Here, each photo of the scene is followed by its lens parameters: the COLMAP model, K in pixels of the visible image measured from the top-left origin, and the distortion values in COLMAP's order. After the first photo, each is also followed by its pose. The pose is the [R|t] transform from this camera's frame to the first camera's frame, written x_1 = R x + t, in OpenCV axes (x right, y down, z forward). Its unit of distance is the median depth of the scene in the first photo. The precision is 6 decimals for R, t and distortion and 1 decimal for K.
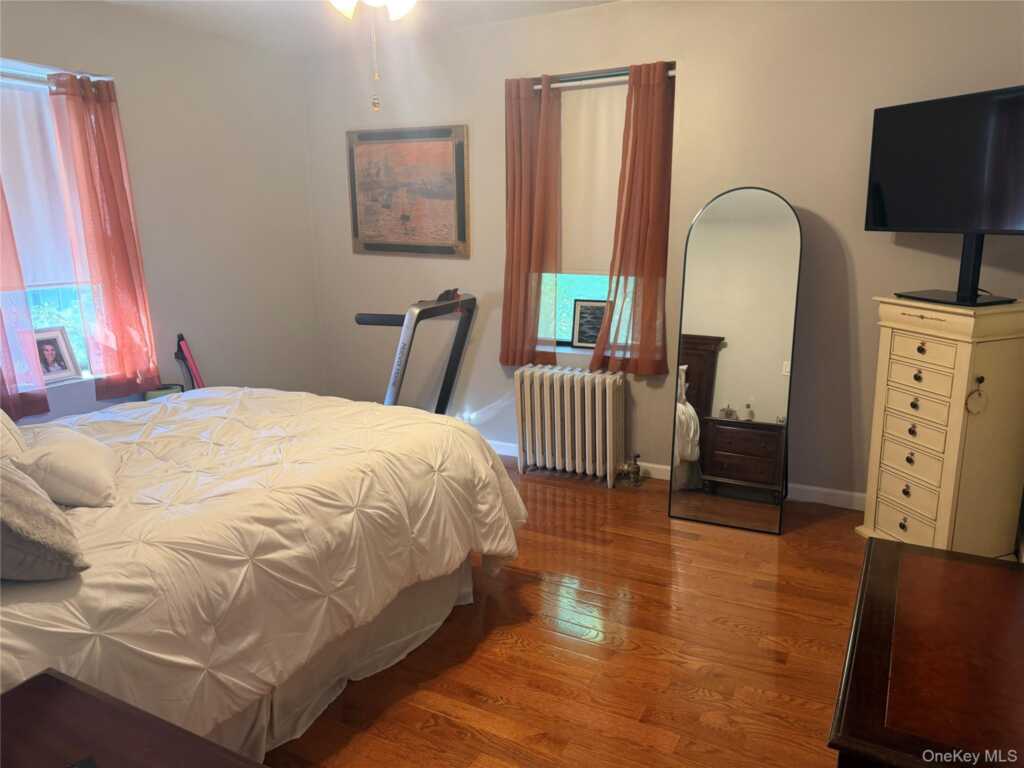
lens RADIAL K [[729.1, 0, 512.0], [0, 729.1, 384.0], [0, 0, 1]] dist [0.002569, -0.007289]
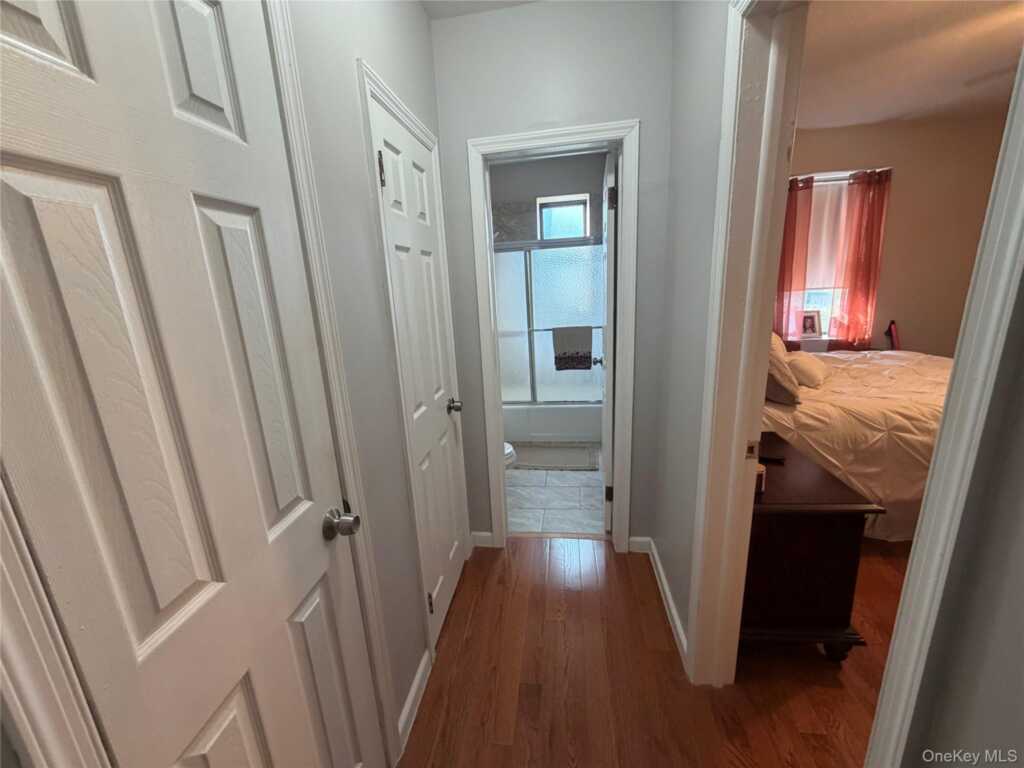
lens RADIAL K [[408.5, 0, 509.4], [0, 408.5, 383.7], [0, 0, 1]] dist [0.002690, -0.000301]
pose [[0.364625, 0.227397, -0.902961, 0.197084], [-0.153001, 0.971173, 0.182791, 0.068800], [0.918498, 0.071504, 0.388906, -0.298129]]
